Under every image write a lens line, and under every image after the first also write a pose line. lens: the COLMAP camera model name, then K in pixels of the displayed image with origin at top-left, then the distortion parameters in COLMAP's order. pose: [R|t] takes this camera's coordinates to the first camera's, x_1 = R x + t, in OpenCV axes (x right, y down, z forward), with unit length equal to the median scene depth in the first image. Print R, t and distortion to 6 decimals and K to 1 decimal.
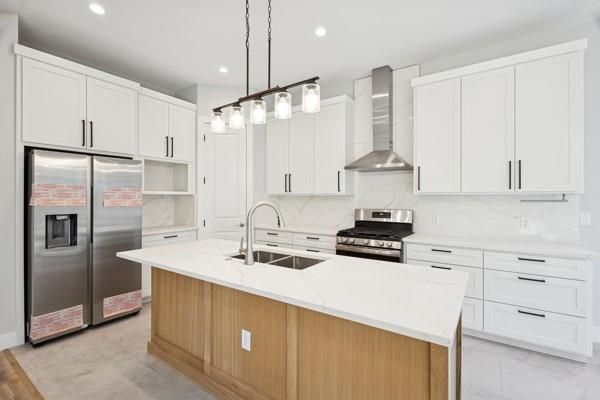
lens RADIAL K [[277.1, 0, 302.1], [0, 277.1, 199.9], [0, 0, 1]] dist [-0.002229, -0.000174]
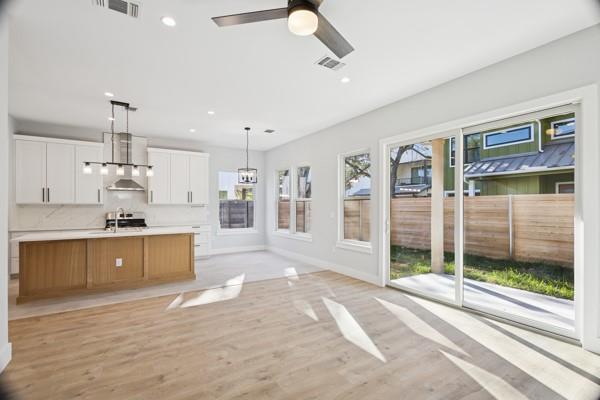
lens RADIAL K [[270.3, 0, 290.4], [0, 270.3, 203.5], [0, 0, 1]] dist [0.002101, 0.000012]
pose [[0.409081, 0.007912, 0.912464, -0.861564], [0.011009, 0.999847, -0.013605, 0.011482], [-0.912432, 0.015611, 0.408931, -0.678789]]
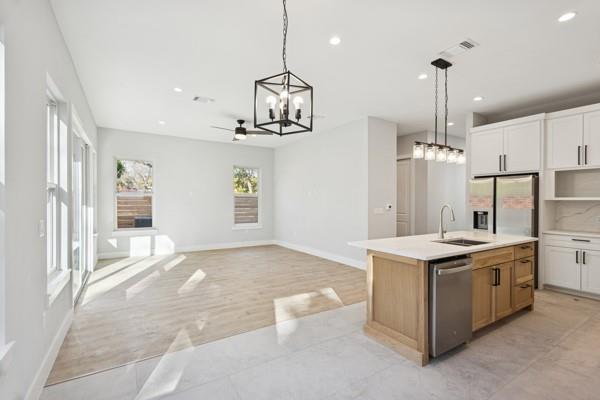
lens RADIAL K [[273.8, 0, 283.4], [0, 273.8, 197.5], [0, 0, 1]] dist [-0.004492, -0.000238]
pose [[-0.438816, -0.012697, -0.898487, 0.998123], [-0.014481, 0.999870, -0.007057, -0.006871], [0.898460, 0.009914, -0.438943, 0.458113]]
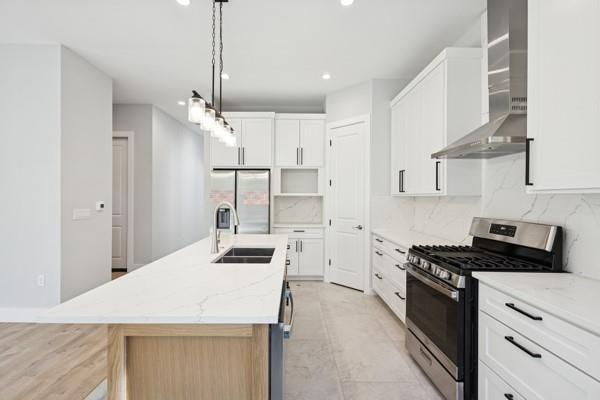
lens RADIAL K [[273.8, 0, 283.4], [0, 273.8, 197.5], [0, 0, 1]] dist [-0.004492, -0.000238]
pose [[0.544455, -0.000346, -0.838790, 0.503009], [-0.008526, 0.999946, -0.005946, -0.004957], [0.838747, 0.010389, 0.544423, 0.314327]]
